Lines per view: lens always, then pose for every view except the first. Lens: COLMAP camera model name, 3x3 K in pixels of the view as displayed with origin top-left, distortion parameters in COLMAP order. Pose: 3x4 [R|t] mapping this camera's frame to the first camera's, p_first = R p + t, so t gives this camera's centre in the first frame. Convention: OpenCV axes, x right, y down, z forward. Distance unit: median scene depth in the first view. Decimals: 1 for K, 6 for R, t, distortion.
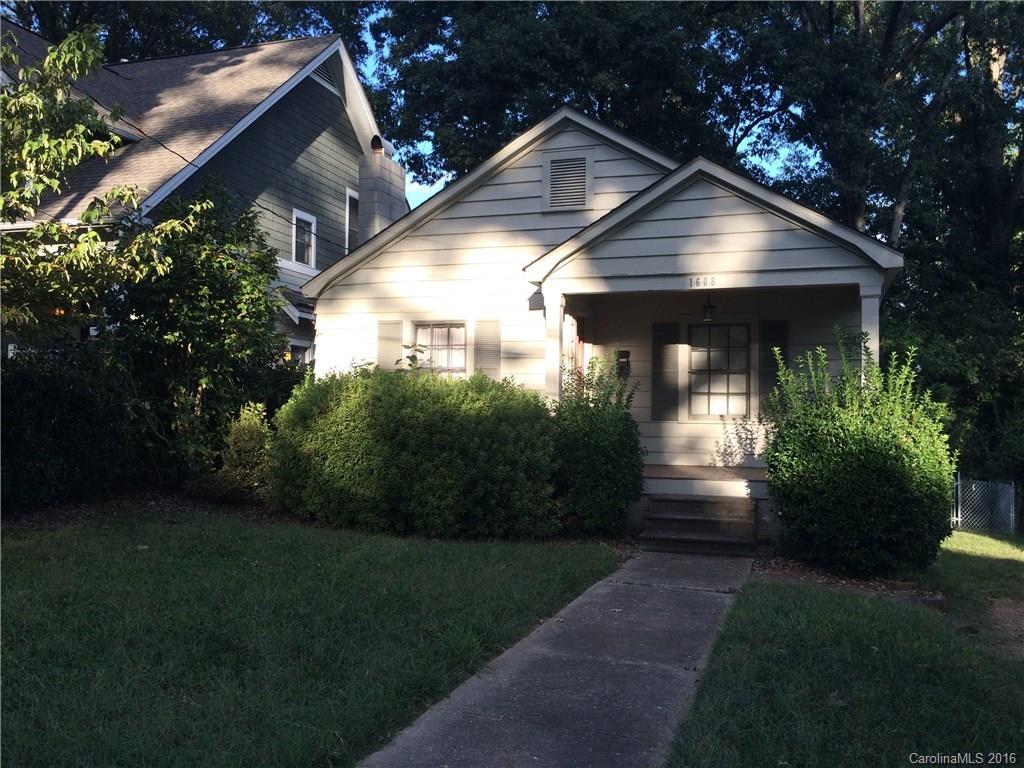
lens RADIAL K [[880.9, 0, 511.8], [0, 880.9, 381.7], [0, 0, 1]] dist [0.091482, -0.124328]
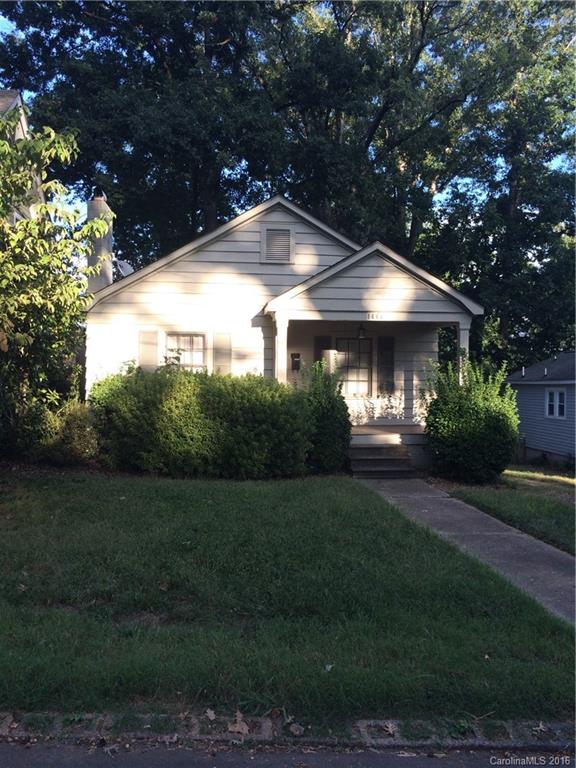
lens RADIAL K [[660.7, 0, 291.7], [0, 660.7, 384.6], [0, 0, 1]] dist [0.091482, -0.124328]
pose [[0.907274, -0.009337, 0.420436, -0.397212], [-0.009844, 0.999008, 0.043427, -0.032693], [-0.420425, -0.043539, 0.906282, -0.060798]]
